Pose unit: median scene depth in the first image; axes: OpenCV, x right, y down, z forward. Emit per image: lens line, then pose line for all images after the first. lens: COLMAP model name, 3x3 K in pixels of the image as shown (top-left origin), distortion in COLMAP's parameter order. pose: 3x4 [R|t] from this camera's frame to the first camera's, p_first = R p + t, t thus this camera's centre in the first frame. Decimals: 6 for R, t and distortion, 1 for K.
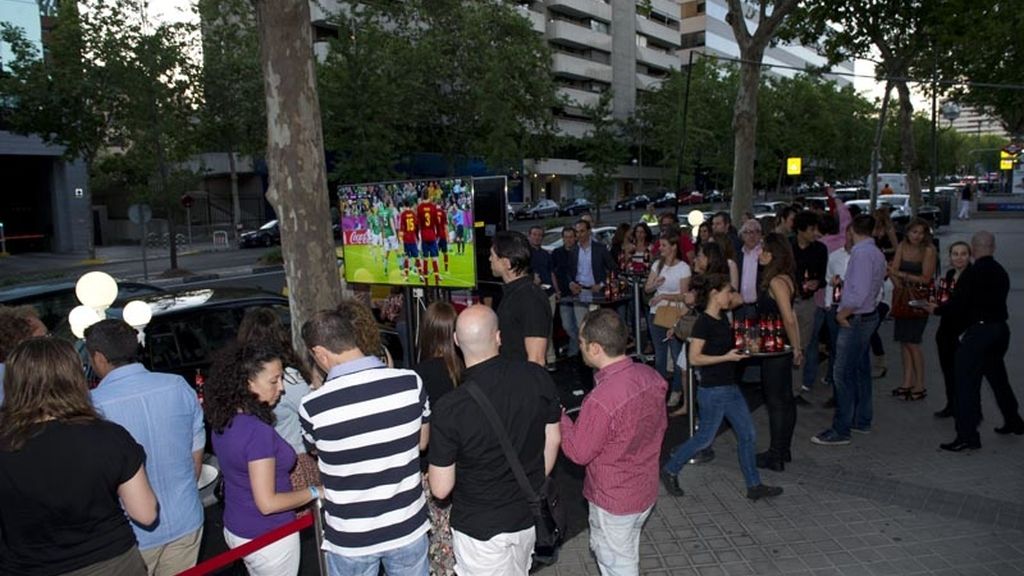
lens RADIAL K [[699.5, 0, 513.6], [0, 699.5, 307.2], [0, 0, 1]] dist [-0.051113, 0.003080]
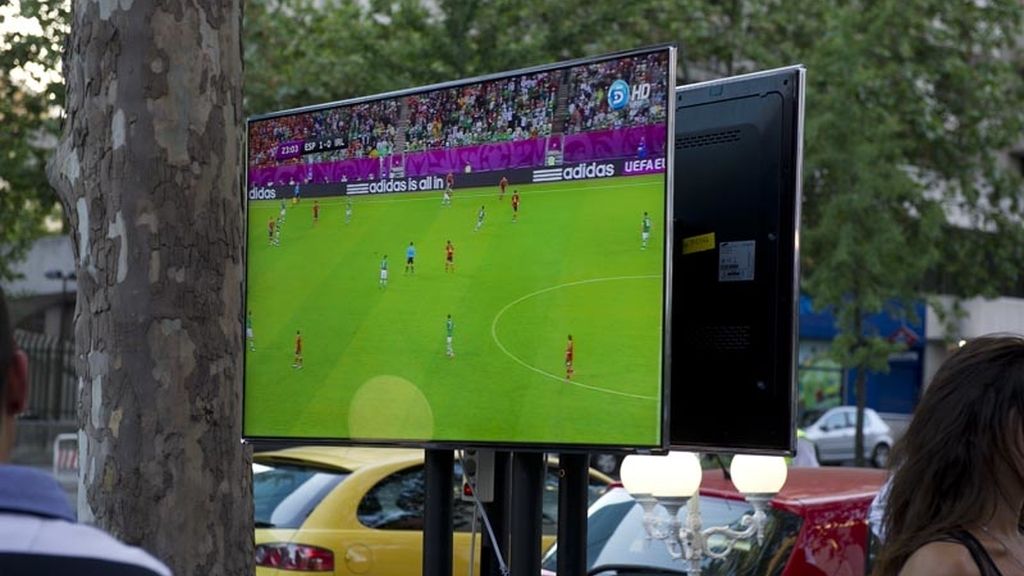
lens RADIAL K [[1904.4, 0, 512.0], [0, 1904.4, 288.0], [0, 0, 1]] dist [0.061500, 0.142155]
pose [[0.978206, 0.039843, -0.203778, 0.007542], [-0.085063, 0.972179, -0.218246, 0.016623], [0.189413, 0.230824, 0.954381, 0.059722]]
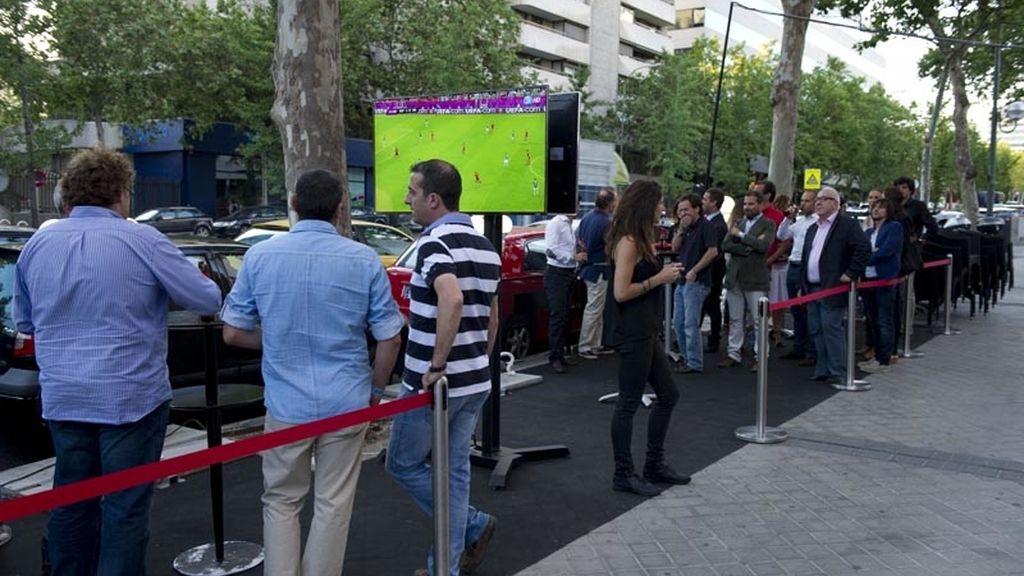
lens RADIAL K [[931.4, 0, 512.0], [0, 931.4, 288.0], [0, 0, 1]] dist [0.023364, -0.013342]
pose [[0.995400, 0.038016, 0.087938, -0.042160], [-0.030280, 0.995687, -0.087690, 0.036634], [-0.090892, 0.084624, 0.992259, -0.032053]]
